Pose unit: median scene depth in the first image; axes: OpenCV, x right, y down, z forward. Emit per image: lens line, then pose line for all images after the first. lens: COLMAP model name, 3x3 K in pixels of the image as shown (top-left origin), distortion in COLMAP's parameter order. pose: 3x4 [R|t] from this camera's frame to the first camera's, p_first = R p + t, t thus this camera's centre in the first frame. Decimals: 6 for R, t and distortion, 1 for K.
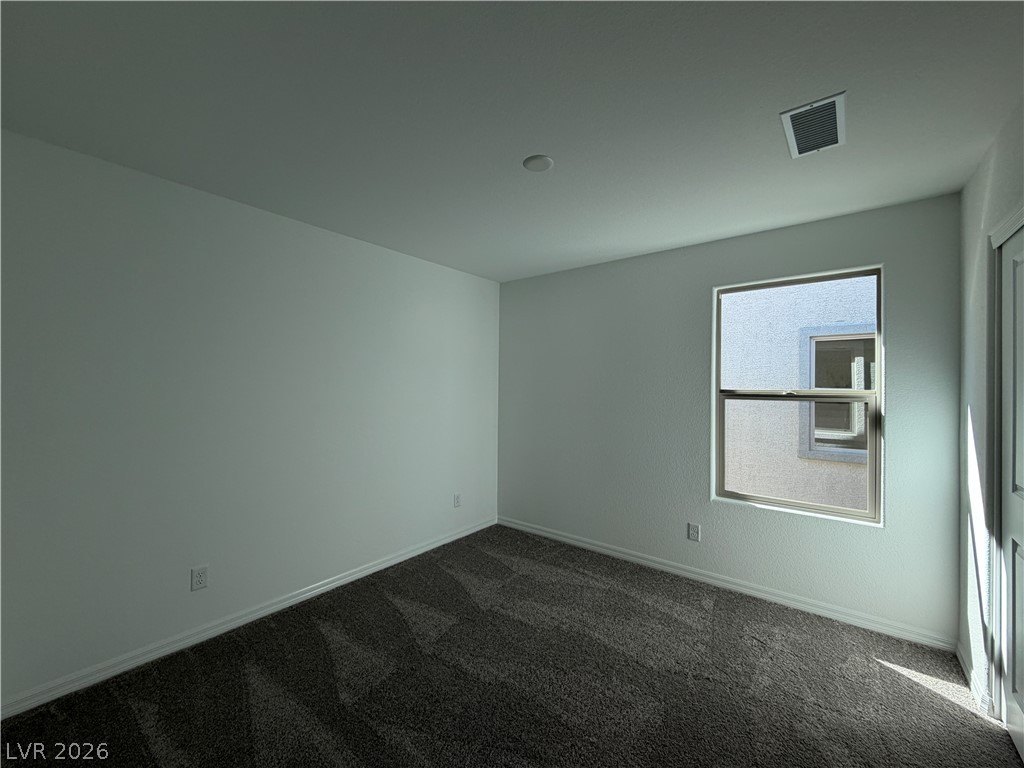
lens RADIAL K [[408.1, 0, 510.8], [0, 408.1, 384.2], [0, 0, 1]] dist [-0.000257, -0.000347]
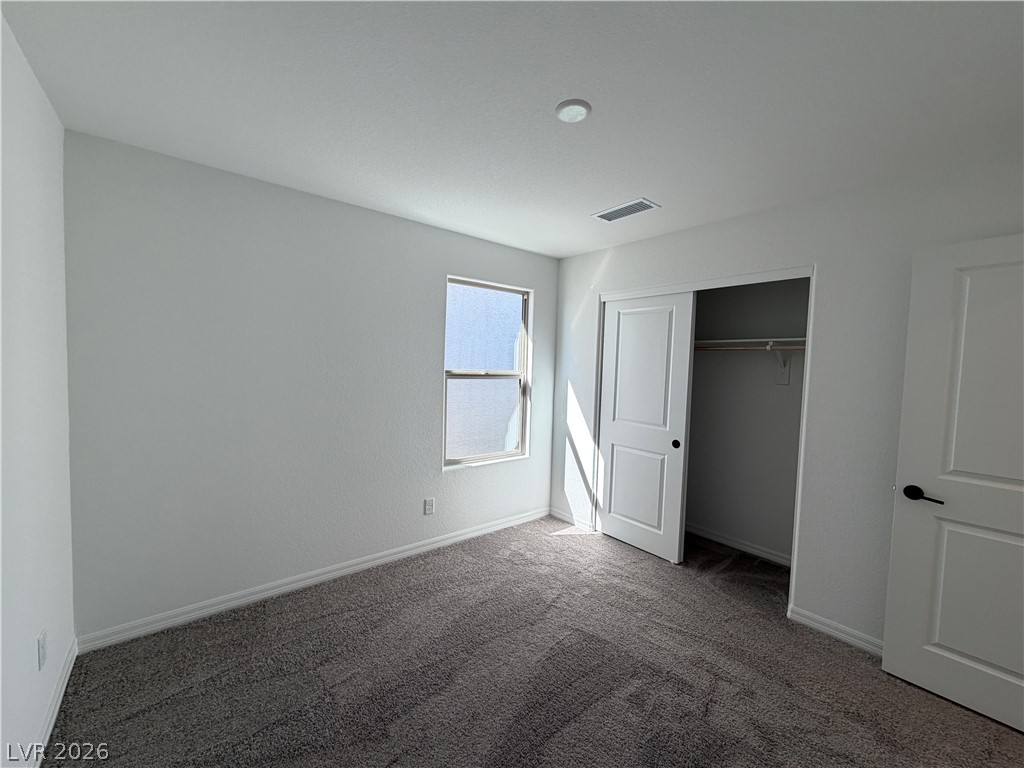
lens RADIAL K [[408.1, 0, 510.0], [0, 408.1, 384.9], [0, 0, 1]] dist [-0.000257, -0.000347]
pose [[0.204010, -0.047451, 0.977818, -0.565092], [-0.033908, 0.997883, 0.055499, -0.014760], [-0.978381, -0.044478, 0.201969, 0.656357]]
